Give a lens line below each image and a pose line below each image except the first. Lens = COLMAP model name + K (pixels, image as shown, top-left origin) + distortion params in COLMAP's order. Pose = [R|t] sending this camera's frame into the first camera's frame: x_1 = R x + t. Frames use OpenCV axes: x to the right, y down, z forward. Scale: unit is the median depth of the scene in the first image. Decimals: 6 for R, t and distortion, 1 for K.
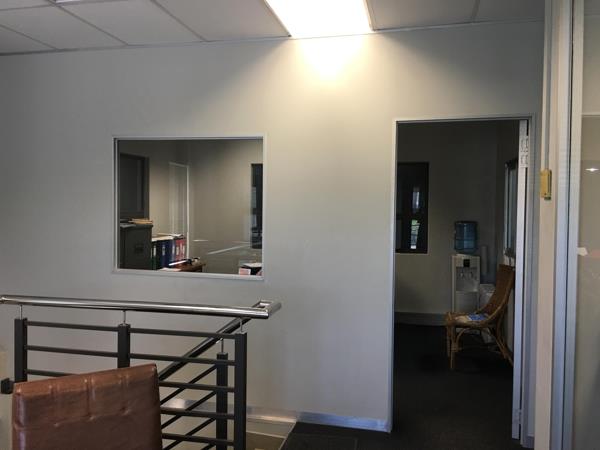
lens RADIAL K [[515.1, 0, 300.0], [0, 515.1, 225.0], [0, 0, 1]] dist [0.051448, -0.011549]
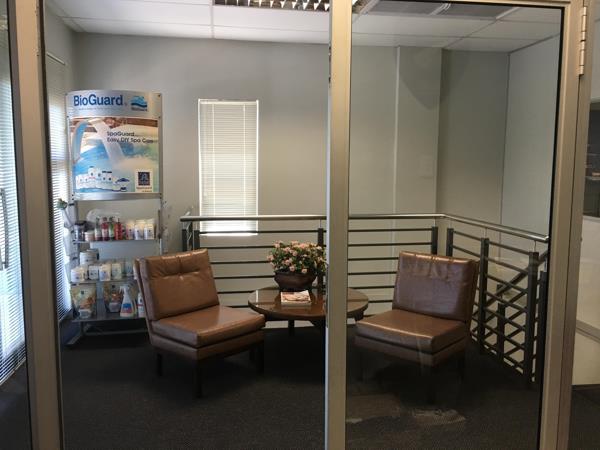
lens RADIAL K [[515.1, 0, 300.0], [0, 515.1, 225.0], [0, 0, 1]] dist [0.051448, -0.011549]
pose [[0.384011, 0.098063, -0.918106, 0.779939], [-0.046548, 0.995136, 0.086821, 0.049289], [0.922154, 0.009396, 0.386708, -0.066855]]
